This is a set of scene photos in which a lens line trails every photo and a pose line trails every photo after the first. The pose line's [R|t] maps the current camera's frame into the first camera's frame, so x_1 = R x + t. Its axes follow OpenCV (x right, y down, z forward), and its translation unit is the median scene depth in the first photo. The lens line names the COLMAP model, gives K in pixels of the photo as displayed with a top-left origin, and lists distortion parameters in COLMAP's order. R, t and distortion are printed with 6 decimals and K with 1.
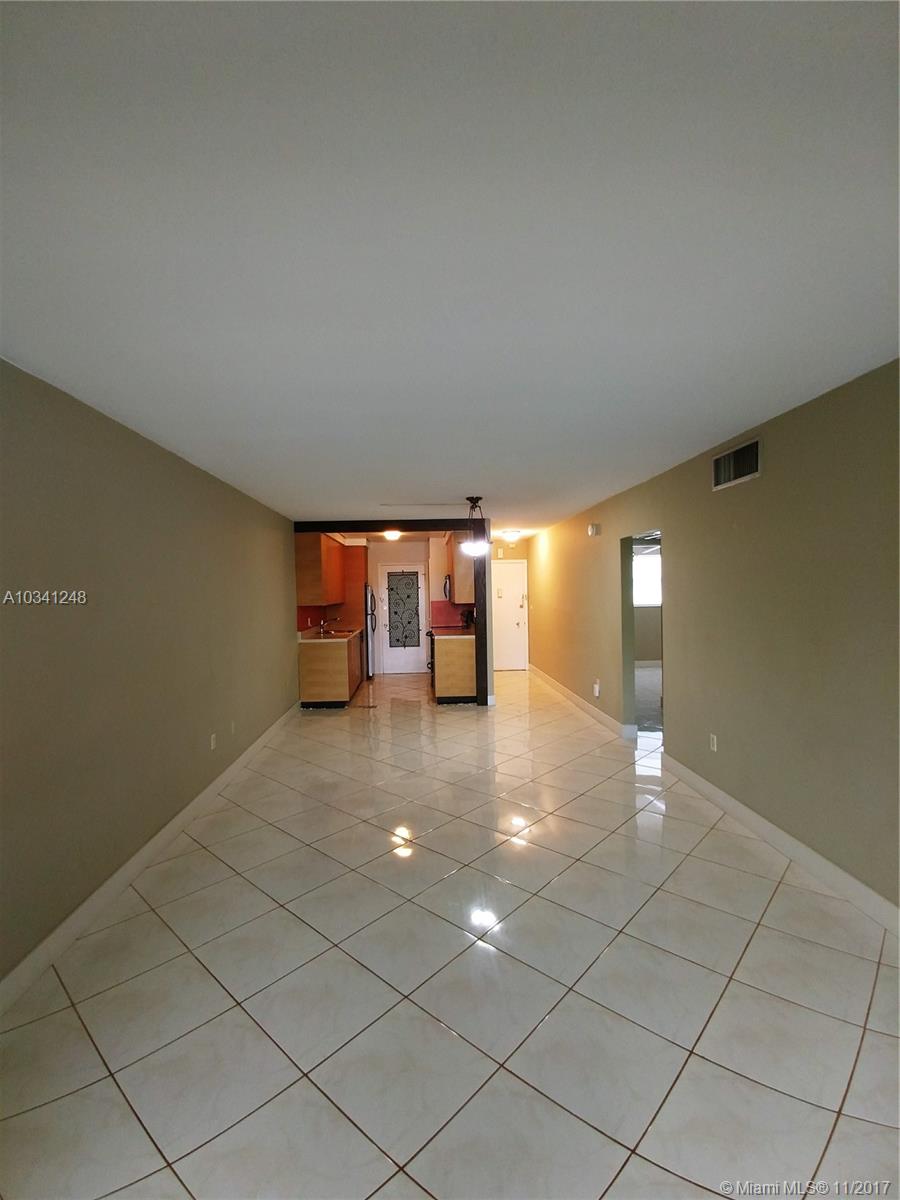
lens RADIAL K [[539.6, 0, 450.2], [0, 539.6, 601.8], [0, 0, 1]] dist [-0.003205, -0.001221]
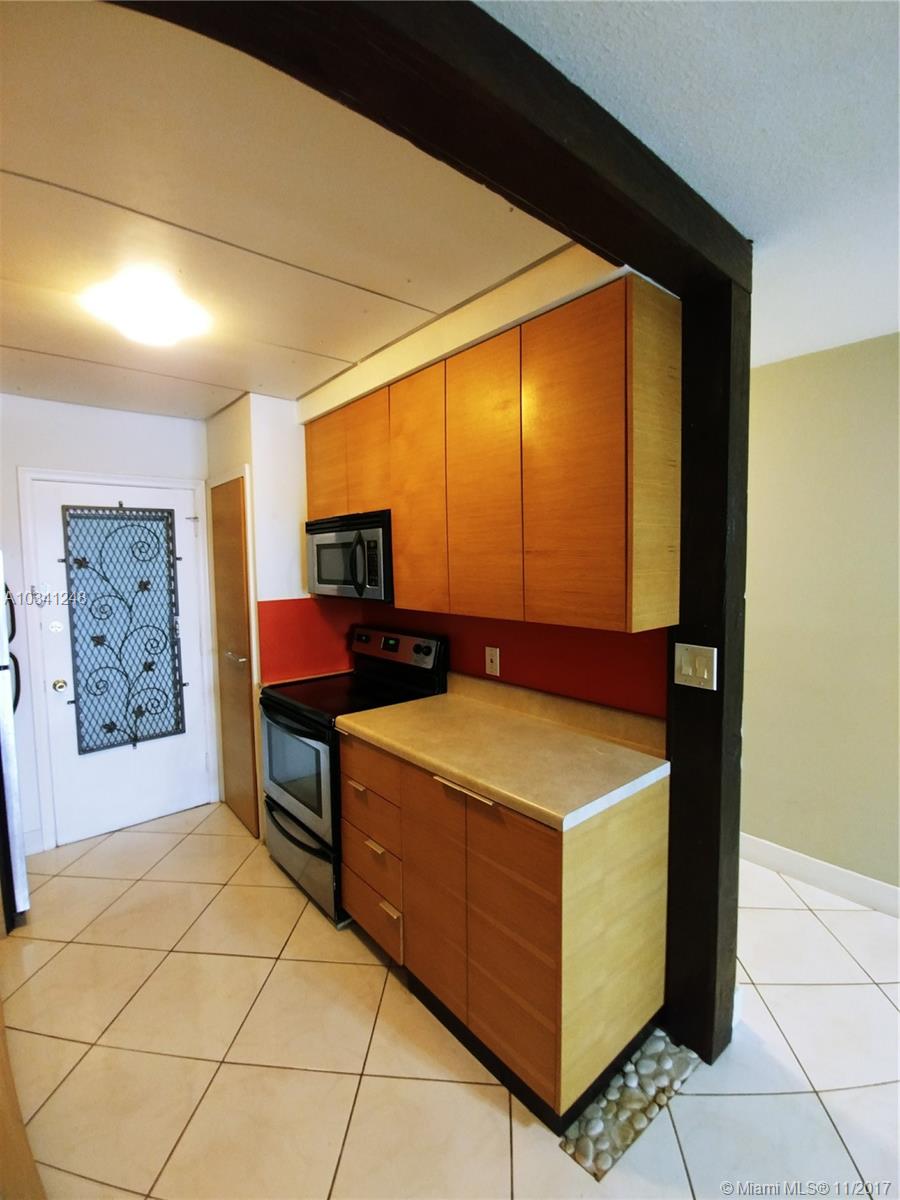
lens RADIAL K [[539.6, 0, 454.0], [0, 539.6, 598.5], [0, 0, 1]] dist [-0.003205, -0.001221]
pose [[0.802426, -0.034077, 0.595778, -0.120250], [0.011031, 0.999045, 0.042285, -0.013965], [-0.596650, -0.027359, 0.802035, 0.634566]]
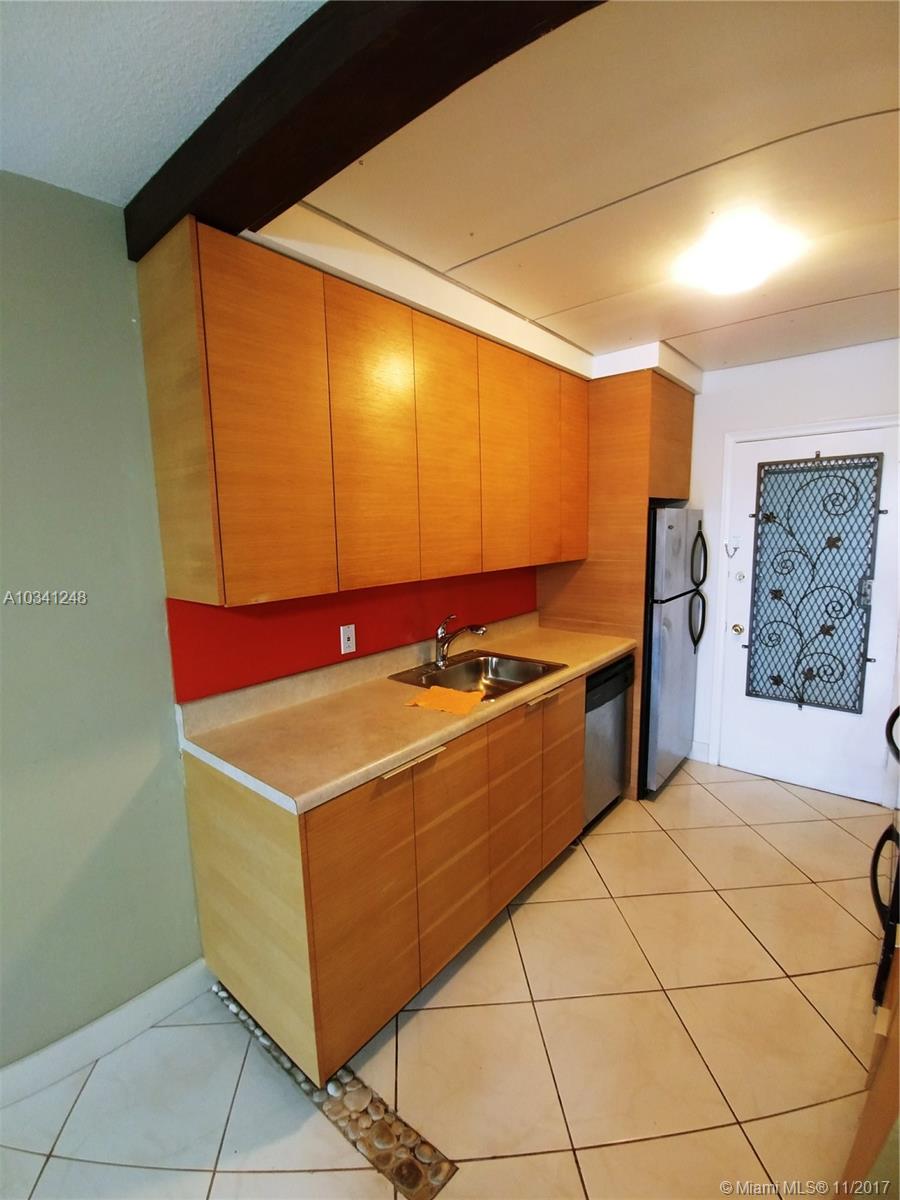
lens RADIAL K [[539.6, 0, 441.7], [0, 539.6, 603.5], [0, 0, 1]] dist [-0.003205, -0.001221]
pose [[0.715736, 0.105045, -0.690426, -0.023691], [-0.008242, 0.989825, 0.142054, -0.016950], [0.698323, -0.095982, 0.709319, 0.641539]]
